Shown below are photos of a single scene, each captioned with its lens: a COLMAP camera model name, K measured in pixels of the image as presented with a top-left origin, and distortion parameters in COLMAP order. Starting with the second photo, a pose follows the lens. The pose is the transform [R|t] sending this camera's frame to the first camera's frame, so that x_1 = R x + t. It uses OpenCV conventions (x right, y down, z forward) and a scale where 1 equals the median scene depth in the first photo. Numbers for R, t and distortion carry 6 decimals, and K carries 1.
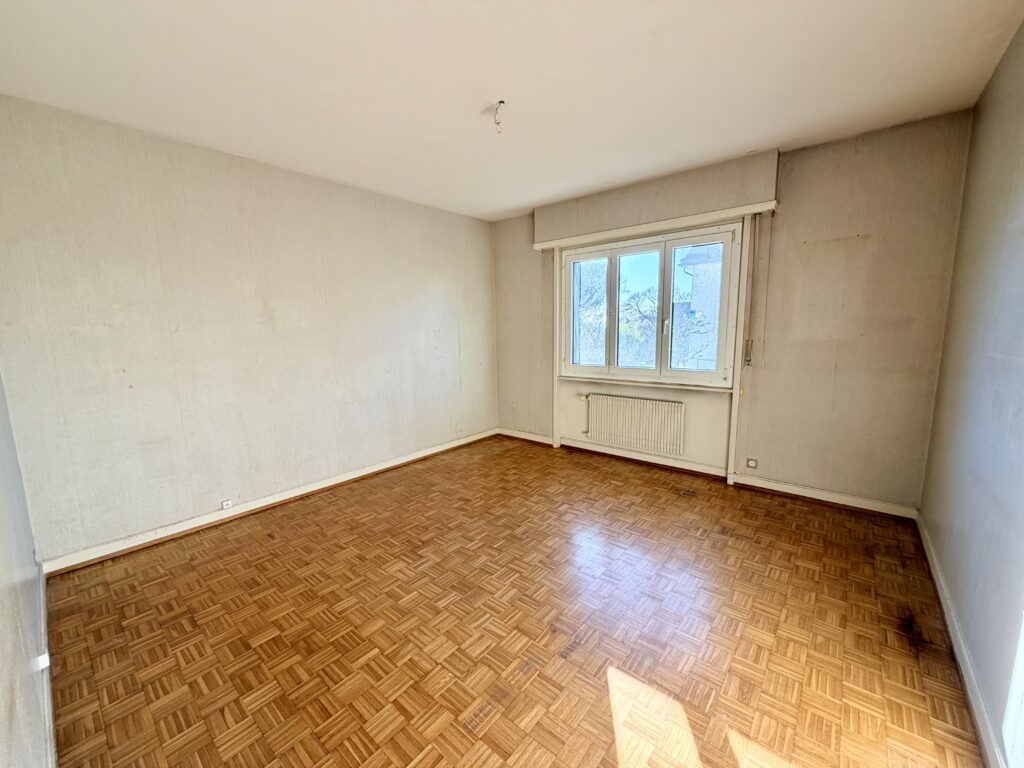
lens RADIAL K [[404.9, 0, 507.6], [0, 404.9, 383.3], [0, 0, 1]] dist [0.000010, -0.000474]
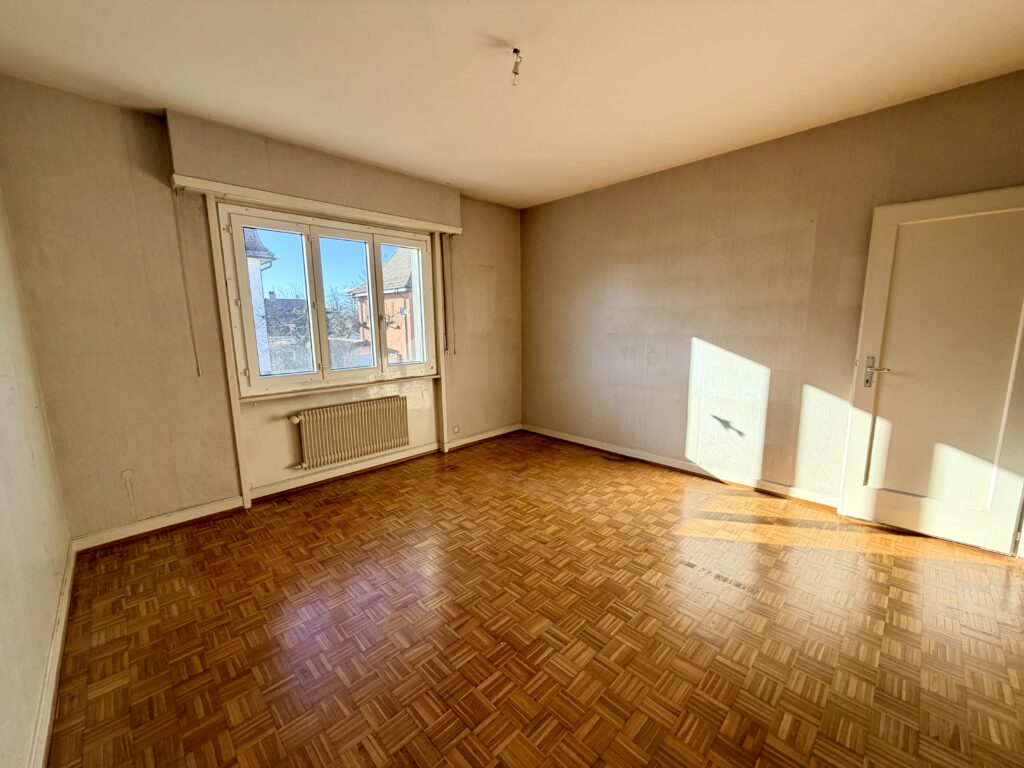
lens RADIAL K [[404.9, 0, 509.2], [0, 404.9, 384.0], [0, 0, 1]] dist [0.000010, -0.000474]
pose [[0.097146, -0.137661, 0.985704, -0.610703], [0.146760, 0.981543, 0.122616, -0.074470], [-0.984390, 0.132750, 0.115556, 0.649927]]
